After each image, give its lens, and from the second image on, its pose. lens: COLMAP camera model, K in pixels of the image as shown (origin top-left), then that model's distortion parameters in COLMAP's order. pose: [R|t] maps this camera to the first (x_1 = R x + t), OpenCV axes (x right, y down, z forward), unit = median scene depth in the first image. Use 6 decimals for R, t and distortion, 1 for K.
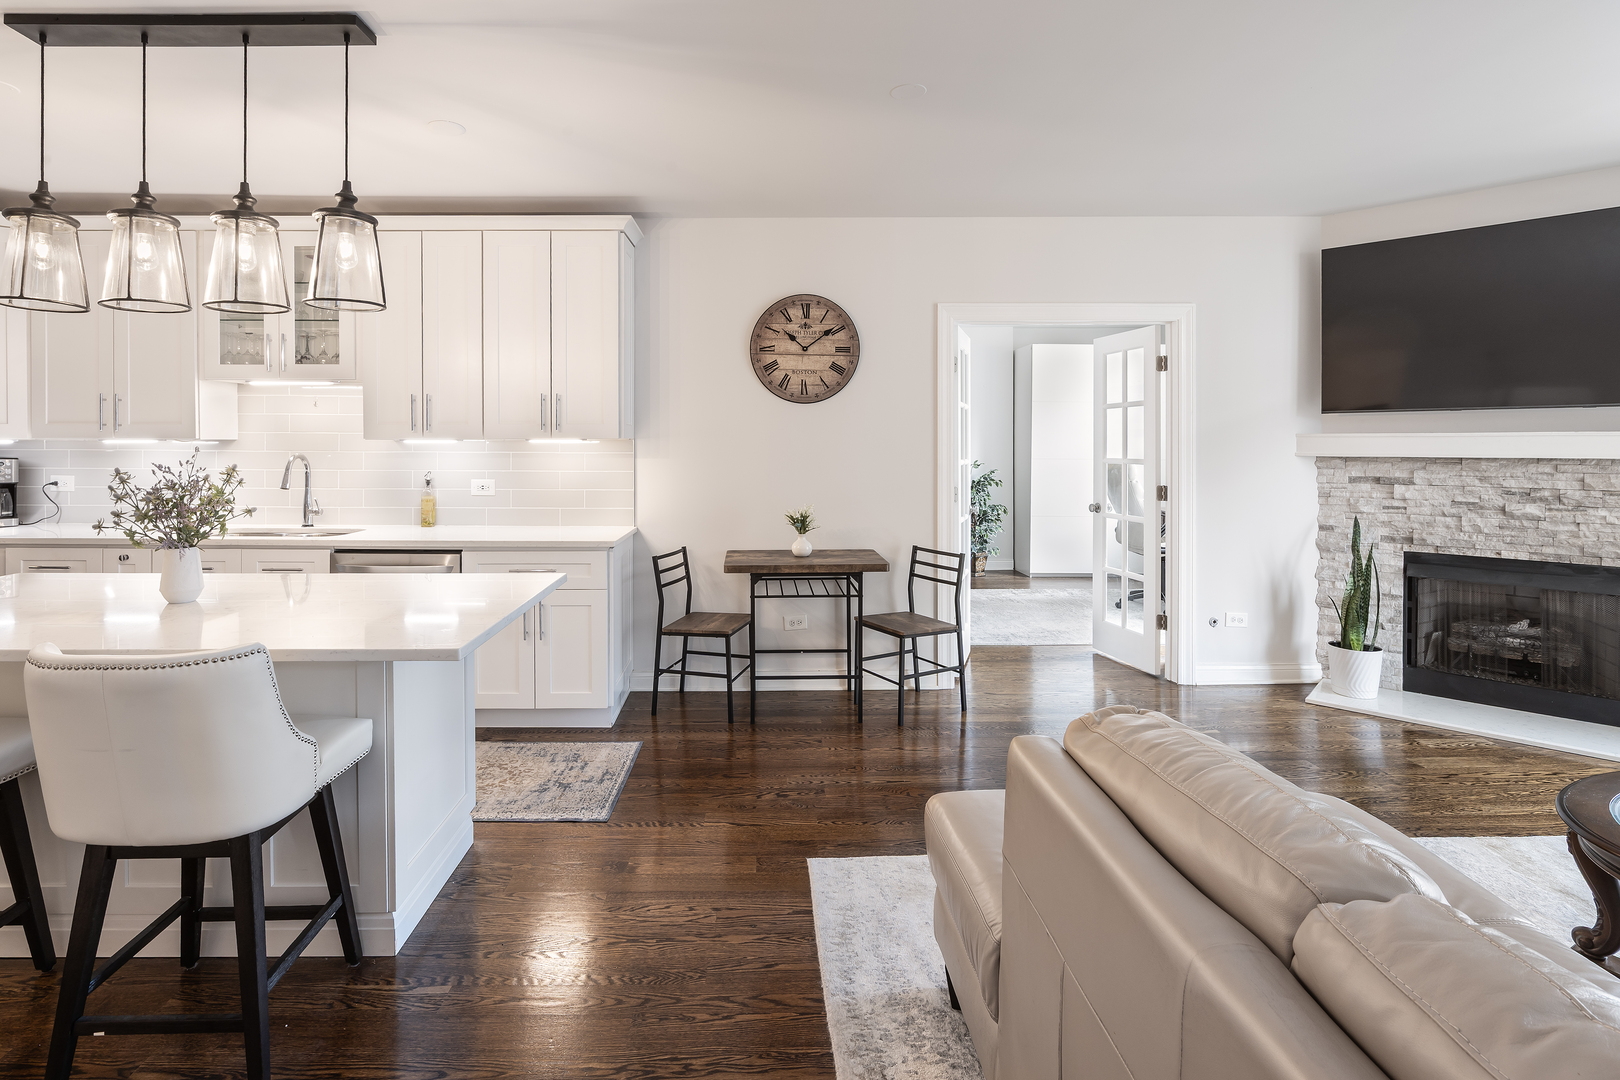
lens RADIAL K [[815.2, 0, 749.8], [0, 815.2, 458.0], [0, 0, 1]] dist [-0.002880, 0.000746]
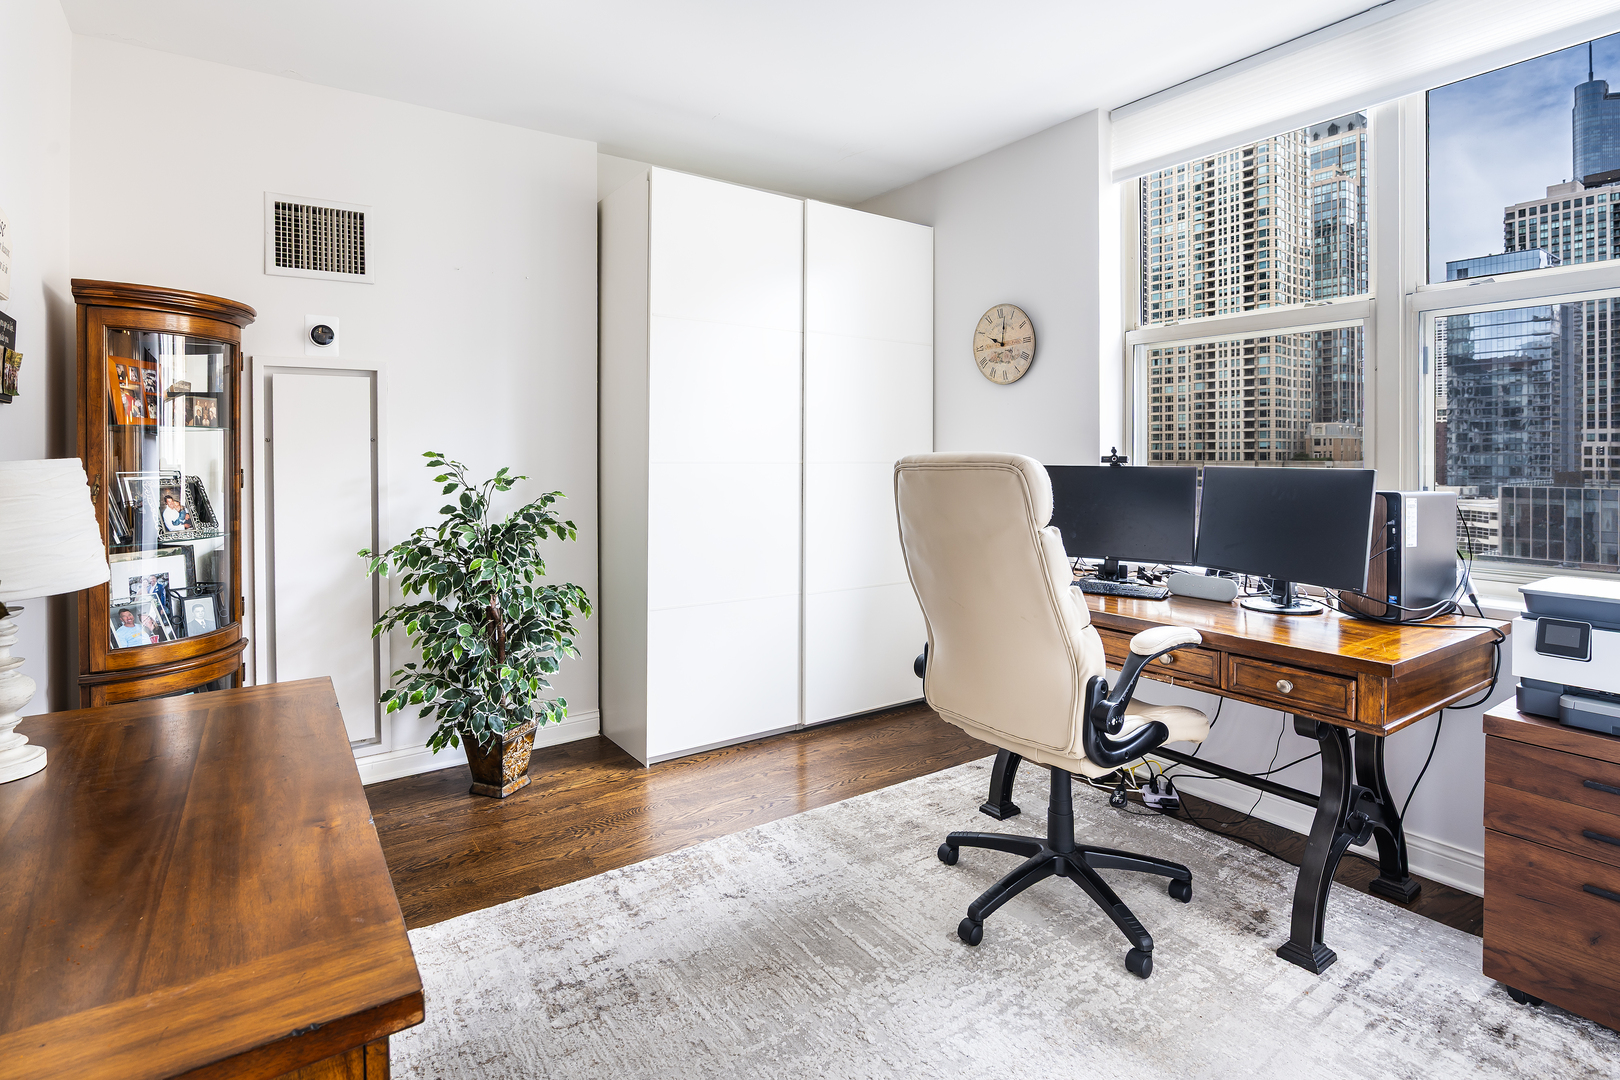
lens RADIAL K [[836.7, 0, 805.4], [0, 836.7, 460.5], [0, 0, 1]] dist [-0.009345, -0.000052]
pose [[0.814824, -0.005611, 0.579681, 0.174456], [0.013411, 0.999868, -0.009172, 0.004547], [-0.579553, 0.015248, 0.814792, 0.625911]]
